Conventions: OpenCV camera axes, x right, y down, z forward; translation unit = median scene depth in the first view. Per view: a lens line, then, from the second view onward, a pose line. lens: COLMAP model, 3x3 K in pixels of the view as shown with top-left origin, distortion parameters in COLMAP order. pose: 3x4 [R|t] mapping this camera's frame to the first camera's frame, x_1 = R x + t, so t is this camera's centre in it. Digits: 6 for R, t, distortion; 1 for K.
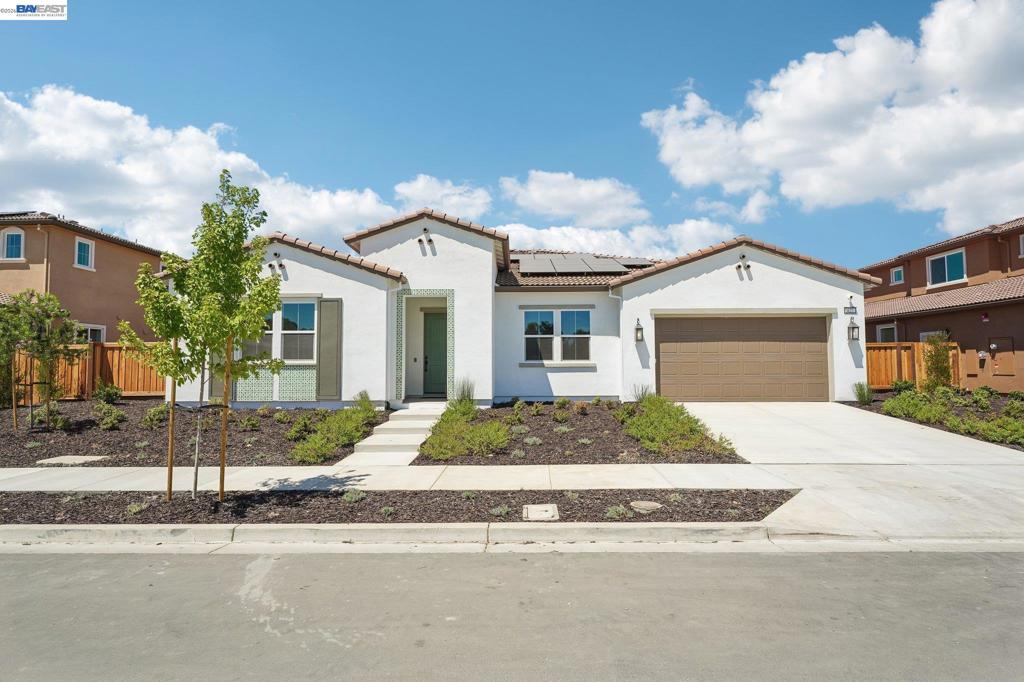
lens RADIAL K [[519.0, 0, 509.4], [0, 519.0, 331.7], [0, 0, 1]] dist [-0.002912, -0.000108]
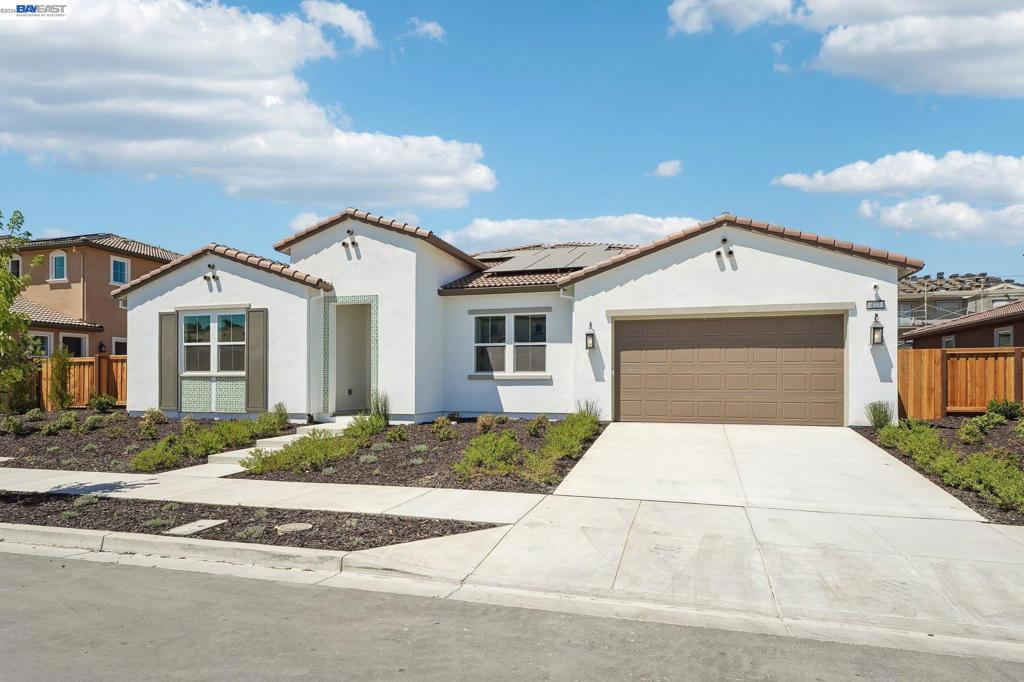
lens RADIAL K [[596.5, 0, 511.0], [0, 596.5, 361.7], [0, 0, 1]] dist [0.004851, -0.000524]
pose [[0.963779, -0.004083, -0.266672, 0.382321], [0.014273, 0.999240, 0.036282, 0.001727], [0.266321, -0.038774, 0.963104, 0.035103]]
